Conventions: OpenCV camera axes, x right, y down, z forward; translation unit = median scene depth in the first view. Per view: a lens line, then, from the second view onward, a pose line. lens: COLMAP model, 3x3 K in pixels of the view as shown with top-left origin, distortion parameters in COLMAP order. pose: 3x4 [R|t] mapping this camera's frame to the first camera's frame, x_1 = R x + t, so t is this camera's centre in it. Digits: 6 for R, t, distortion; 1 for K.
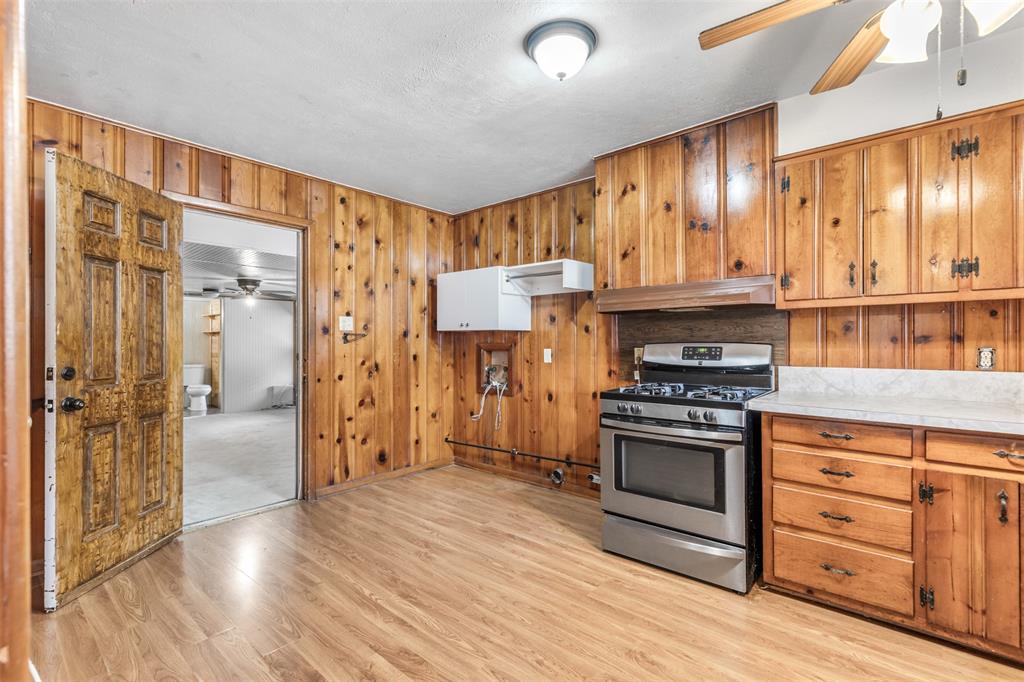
lens RADIAL K [[464.0, 0, 515.3], [0, 464.0, 341.9], [0, 0, 1]] dist [-0.000805, -0.000604]
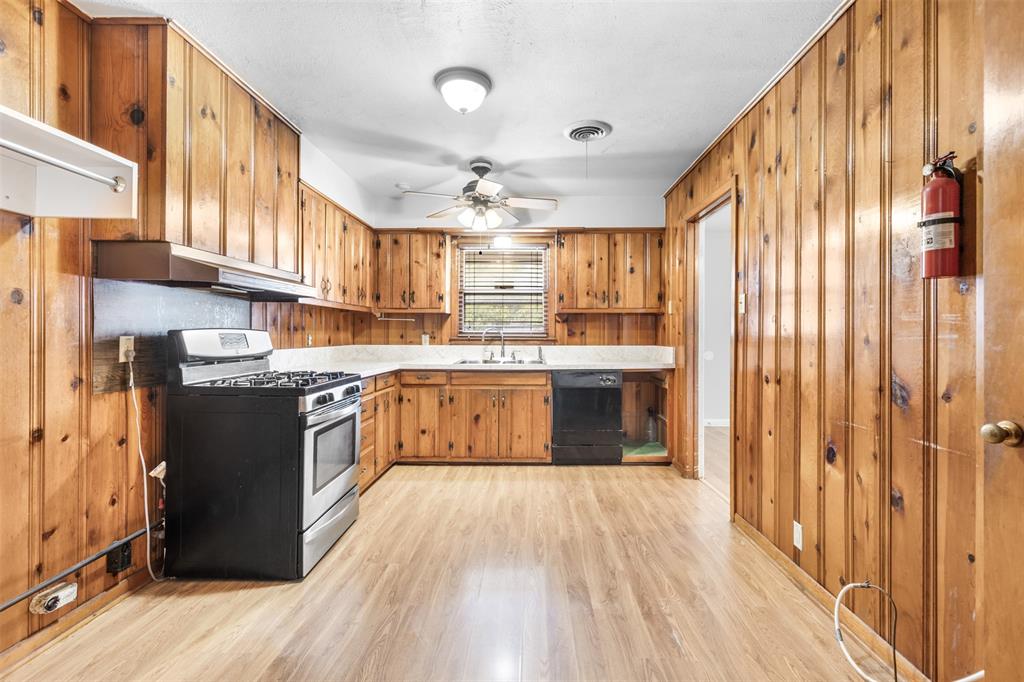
lens RADIAL K [[467.0, 0, 521.5], [0, 467.0, 337.4], [0, 0, 1]] dist [0.002855, -0.000263]
pose [[-0.637214, -0.001408, 0.770685, -0.831593], [-0.000304, 0.999999, 0.001576, 0.021317], [-0.770687, 0.000770, -0.637214, 1.462643]]
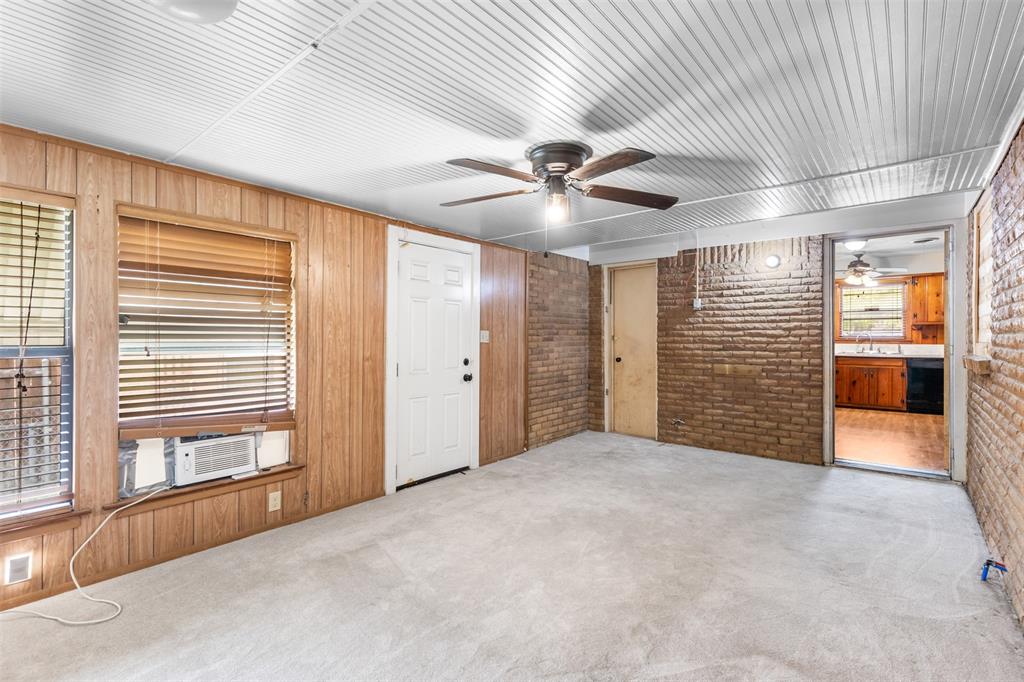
lens RADIAL K [[467.0, 0, 521.5], [0, 467.0, 337.4], [0, 0, 1]] dist [0.002855, -0.000263]
pose [[-0.023486, 0.002981, 0.999720, -2.656906], [-0.004885, 0.999983, -0.003096, 0.036134], [-0.999712, -0.004956, -0.023471, 2.934175]]
